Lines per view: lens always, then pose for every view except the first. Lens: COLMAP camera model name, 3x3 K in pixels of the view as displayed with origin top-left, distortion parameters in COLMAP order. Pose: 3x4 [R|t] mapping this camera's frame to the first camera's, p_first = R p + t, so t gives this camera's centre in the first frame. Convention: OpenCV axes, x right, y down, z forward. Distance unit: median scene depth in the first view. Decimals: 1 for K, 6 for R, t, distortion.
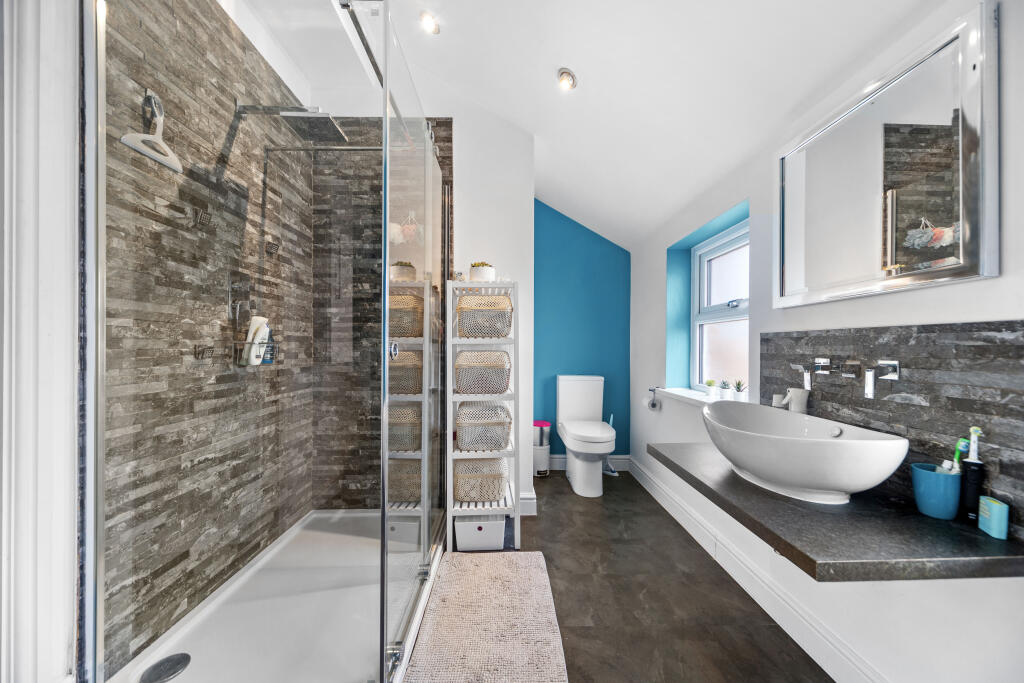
lens RADIAL K [[349.0, 0, 513.0], [0, 349.0, 346.9], [0, 0, 1]] dist [0.001626, 0.000081]
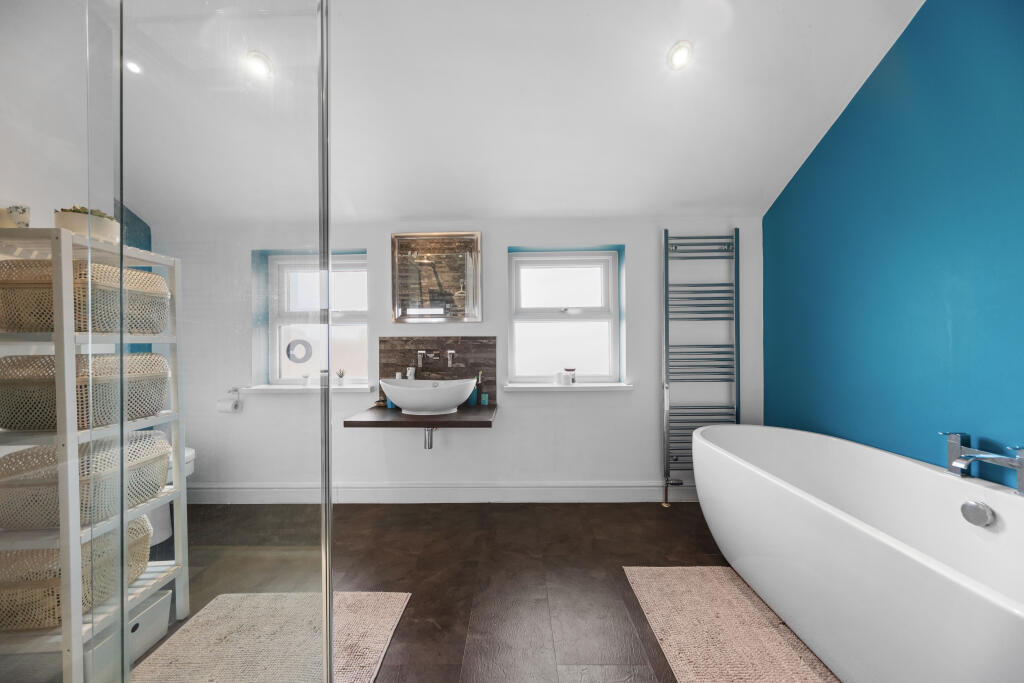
lens RADIAL K [[349.1, 0, 512.8], [0, 349.1, 343.9], [0, 0, 1]] dist [0.000922, 0.000073]
pose [[0.027693, -0.000426, 0.999616, -1.090930], [0.005717, 0.999984, 0.000267, -0.004719], [-0.999600, 0.005707, 0.027695, 0.414403]]
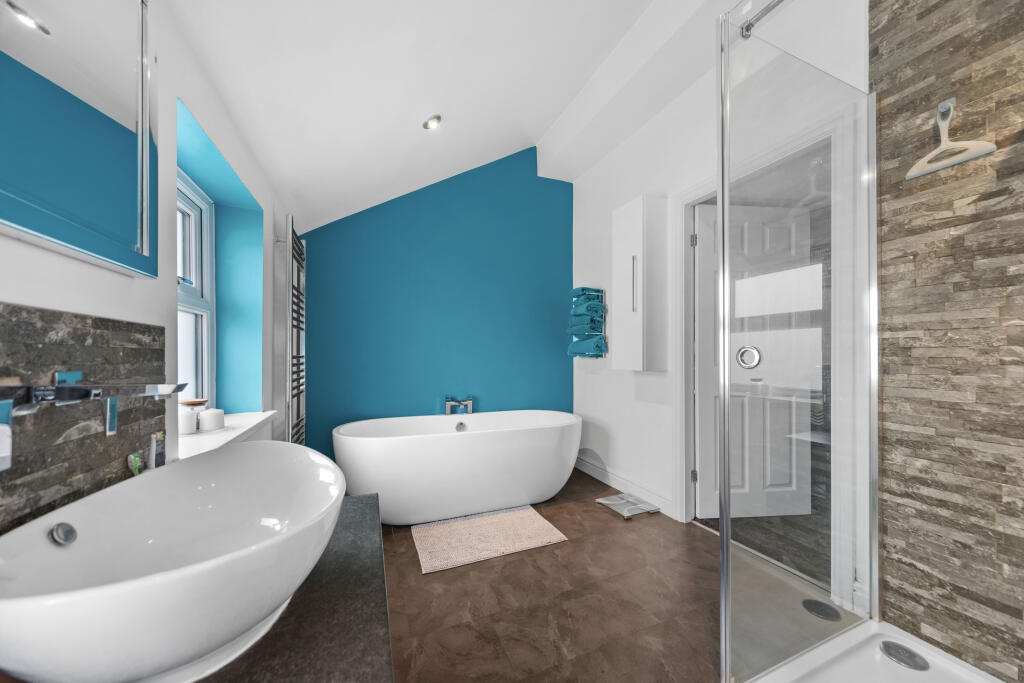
lens RADIAL K [[354.9, 0, 506.2], [0, 354.9, 355.2], [0, 0, 1]] dist [0.000099, 0.000005]
pose [[-0.932190, -0.005523, -0.361928, 0.504490], [-0.003610, 0.999976, -0.005963, 0.010636], [0.361952, -0.004252, -0.932187, 1.471415]]
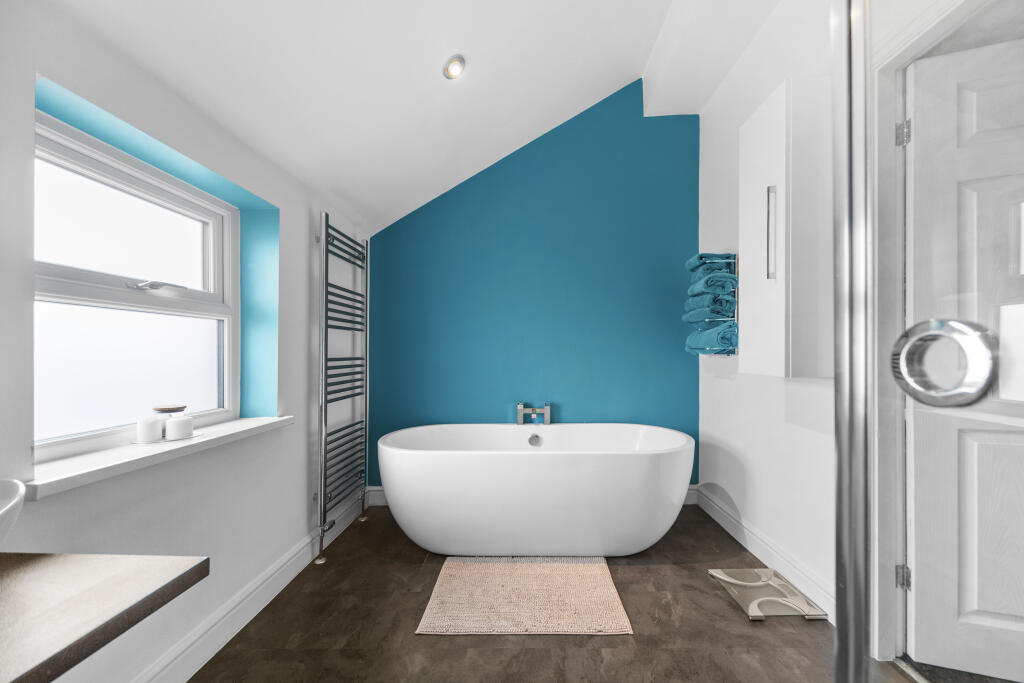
lens RADIAL K [[355.7, 0, 516.4], [0, 355.7, 356.7], [0, 0, 1]] dist [0.001194, -0.000128]
pose [[-0.998602, 0.009468, 0.052010, -0.089964], [0.009756, 0.999938, 0.005280, 0.001018], [-0.051957, 0.005781, -0.998633, 1.125069]]
